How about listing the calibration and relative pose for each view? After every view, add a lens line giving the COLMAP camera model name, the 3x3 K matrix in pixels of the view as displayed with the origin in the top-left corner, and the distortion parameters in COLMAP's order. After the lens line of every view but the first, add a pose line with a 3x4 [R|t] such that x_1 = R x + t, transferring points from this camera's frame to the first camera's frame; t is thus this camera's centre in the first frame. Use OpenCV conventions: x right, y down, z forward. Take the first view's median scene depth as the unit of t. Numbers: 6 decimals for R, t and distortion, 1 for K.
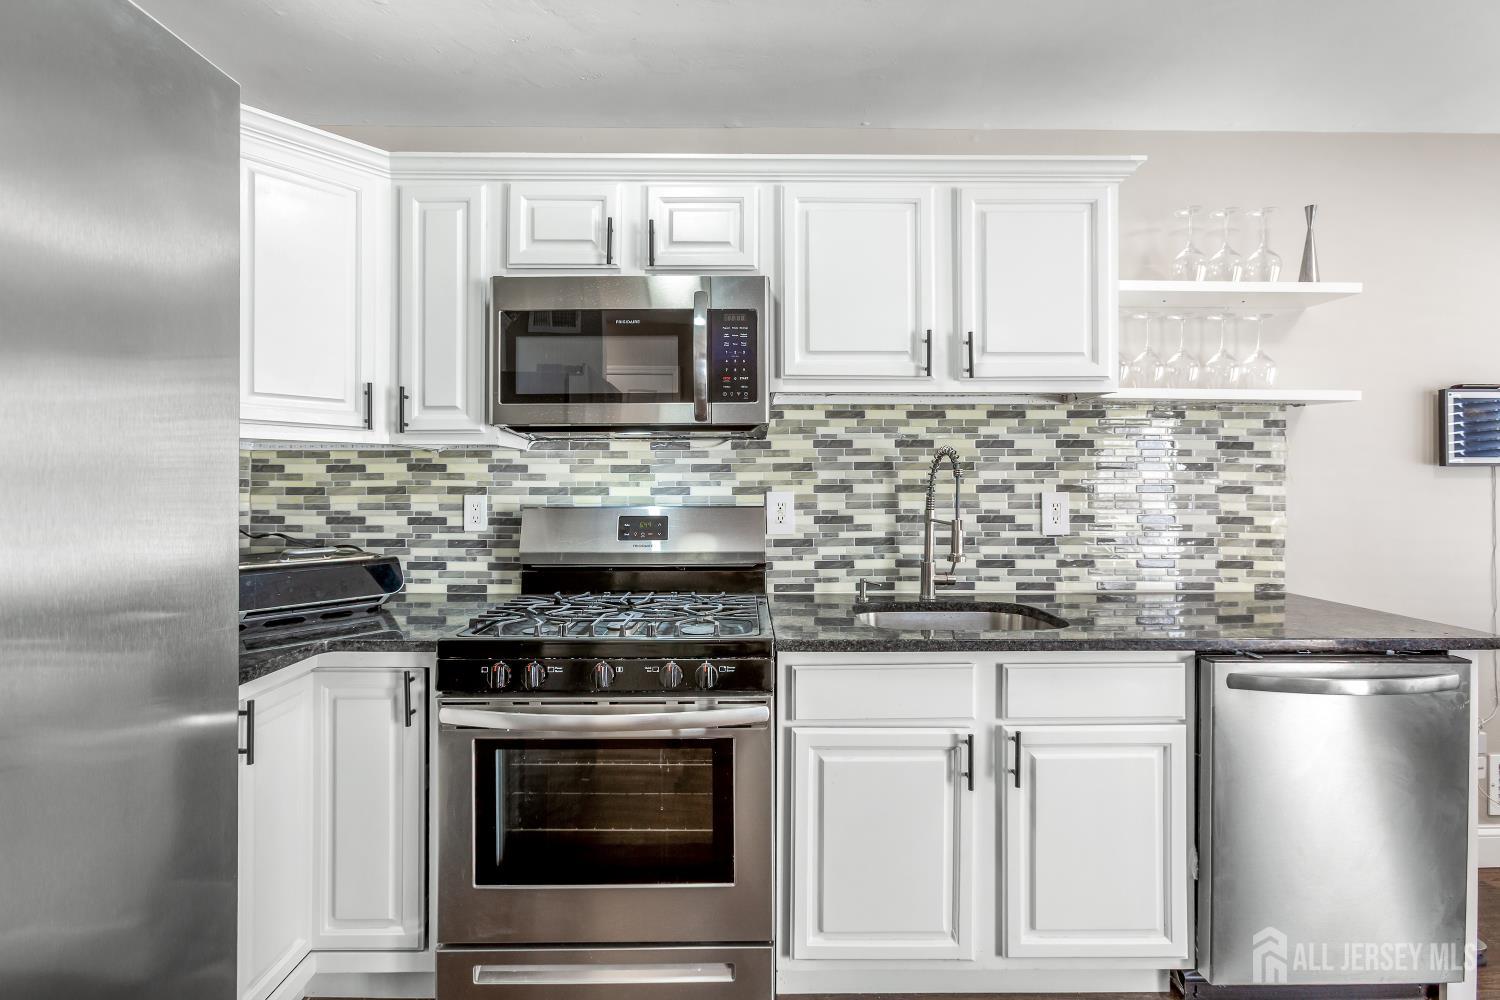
lens RADIAL K [[671.3, 0, 746.1], [0, 671.3, 483.2], [0, 0, 1]] dist [-0.014766, 0.009830]
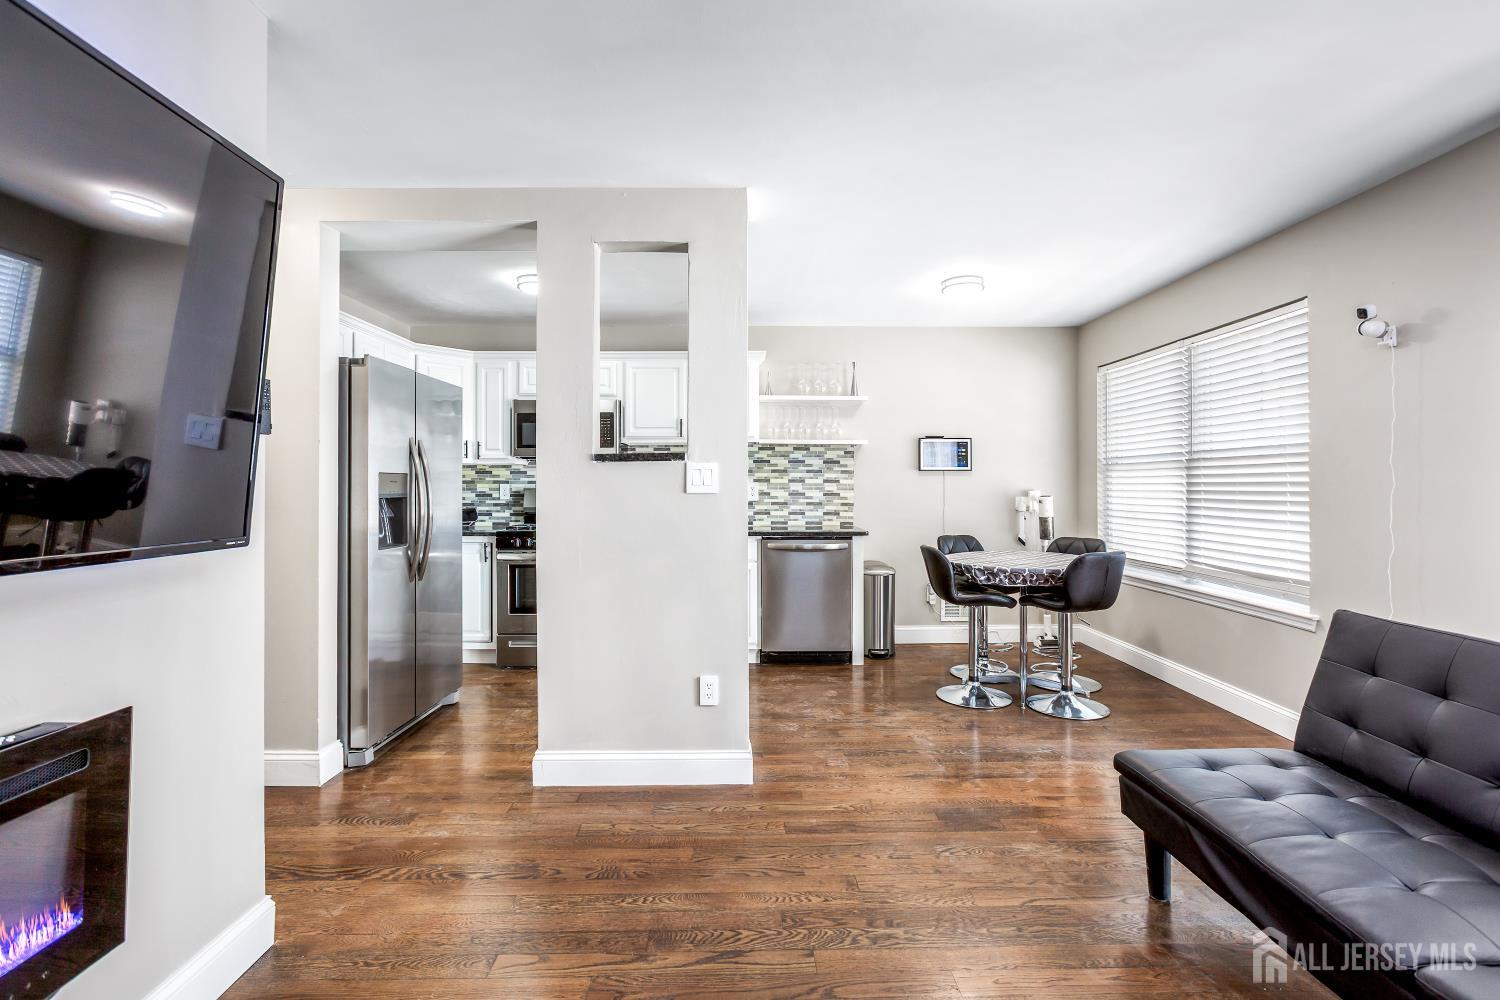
lens RADIAL K [[671.3, 0, 746.0], [0, 671.3, 482.3], [0, 0, 1]] dist [-0.014766, 0.009830]
pose [[0.999997, -0.001541, 0.002064, 0.437587], [0.001539, 0.999998, 0.000943, 0.010703], [-0.002066, -0.000940, 0.999997, -1.351449]]
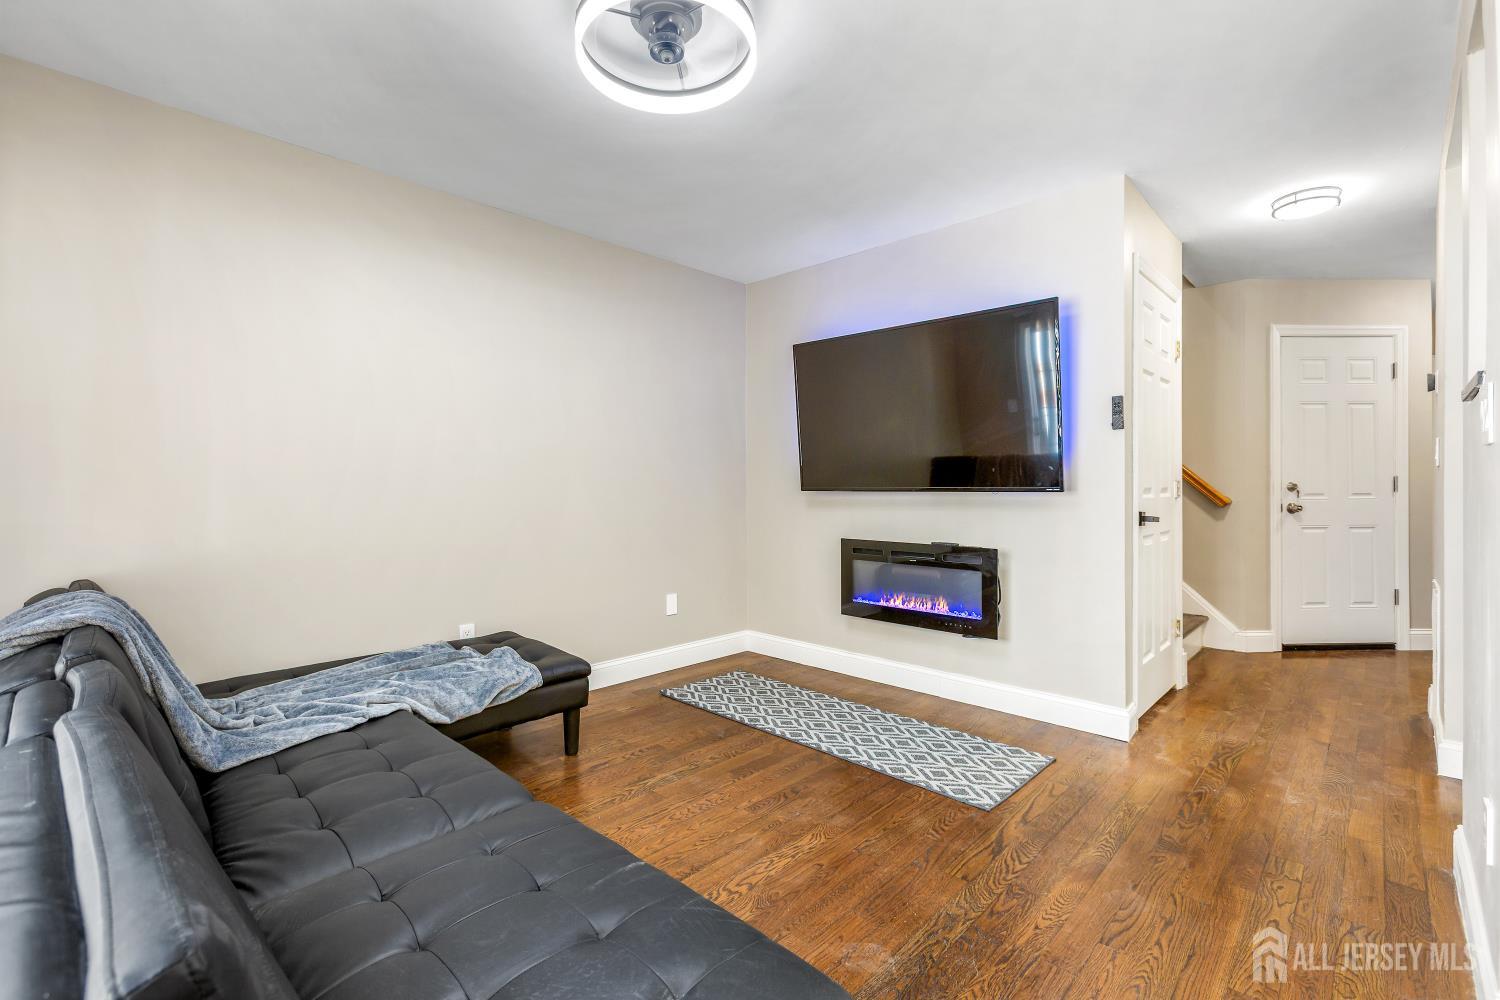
lens RADIAL K [[671.3, 0, 751.7], [0, 671.3, 488.2], [0, 0, 1]] dist [-0.014766, 0.009830]
pose [[-0.706370, 0.001071, -0.707842, 1.323939], [0.008918, 0.999933, -0.007387, 0.073455], [0.707787, -0.011531, -0.706332, -0.130027]]
